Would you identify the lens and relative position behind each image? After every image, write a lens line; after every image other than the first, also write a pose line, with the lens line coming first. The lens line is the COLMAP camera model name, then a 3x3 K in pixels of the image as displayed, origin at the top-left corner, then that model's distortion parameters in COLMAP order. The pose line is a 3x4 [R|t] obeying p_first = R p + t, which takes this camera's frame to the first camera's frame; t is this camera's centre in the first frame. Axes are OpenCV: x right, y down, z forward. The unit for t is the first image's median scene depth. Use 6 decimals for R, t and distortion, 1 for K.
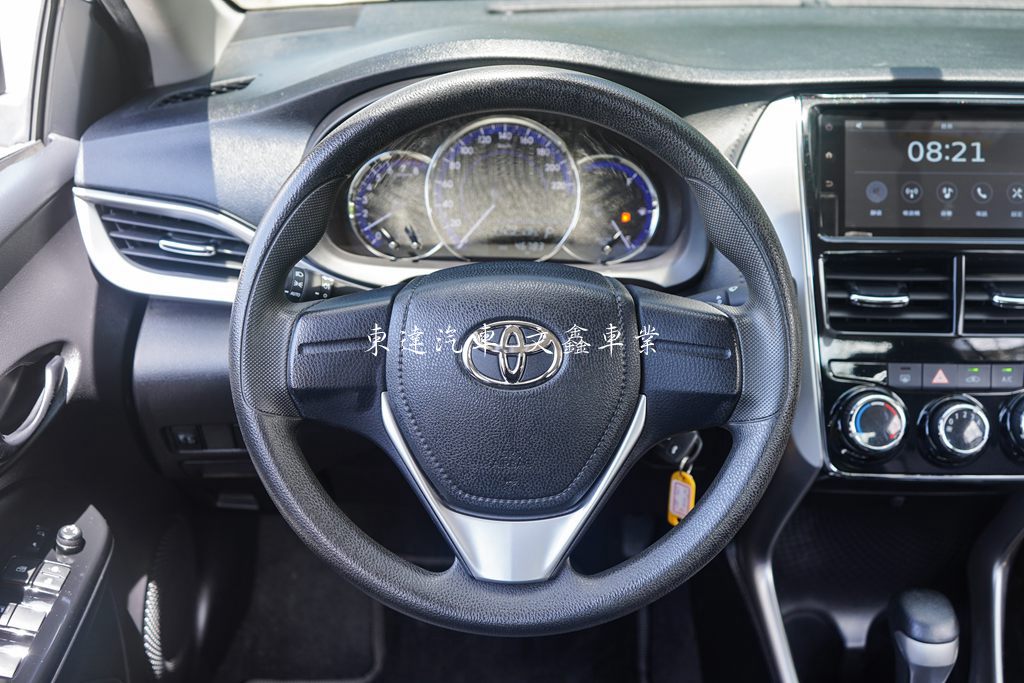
lens RADIAL K [[1148.8, 0, 513.8], [0, 1148.8, 349.6], [0, 0, 1]] dist [0.026747, 0.000000]
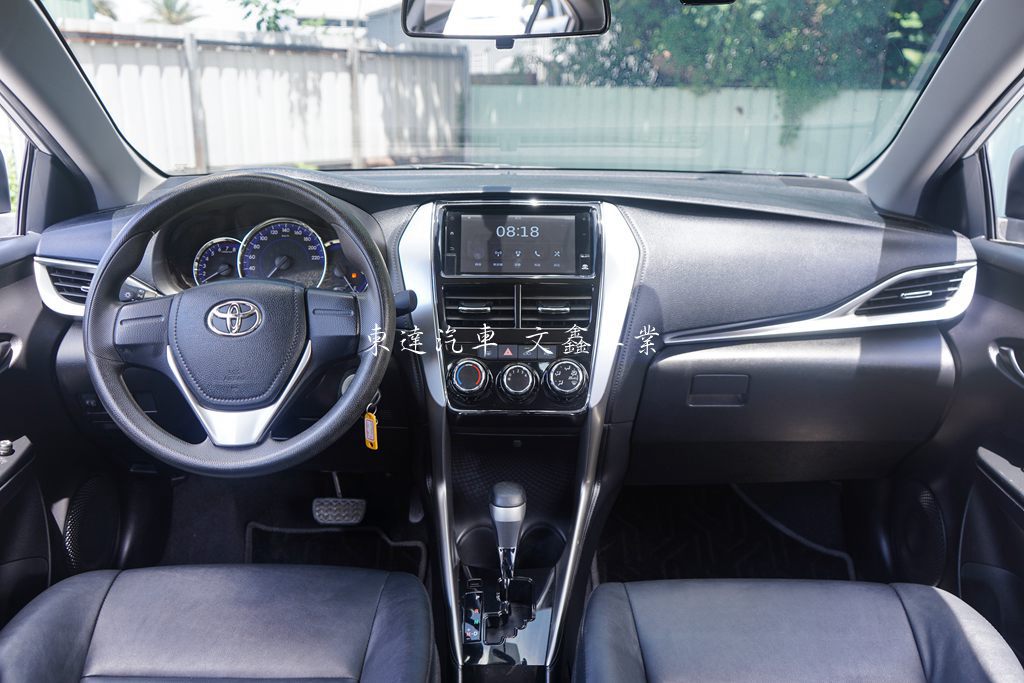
lens RADIAL K [[885.1, 0, 511.8], [0, 885.1, 343.3], [0, 0, 1]] dist [-0.014854, 0.035012]
pose [[0.999990, -0.002421, 0.003657, 0.360855], [0.003027, 0.984393, -0.175959, 0.241897], [-0.003174, 0.175969, 0.984391, -0.324327]]
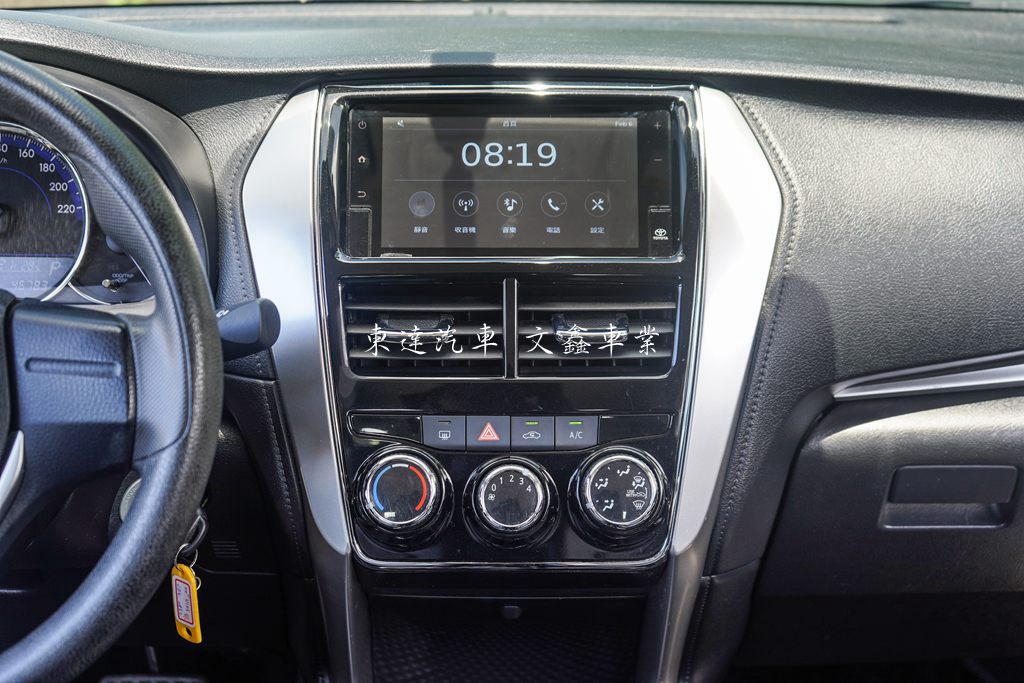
lens RADIAL K [[1454.5, 0, 511.8], [0, 1454.5, 334.2], [0, 0, 1]] dist [0.001461, 0.000000]
pose [[0.999917, -0.009320, 0.008925, 0.367266], [0.010396, 0.991560, -0.129228, 0.083018], [-0.007646, 0.129310, 0.991575, 0.014042]]
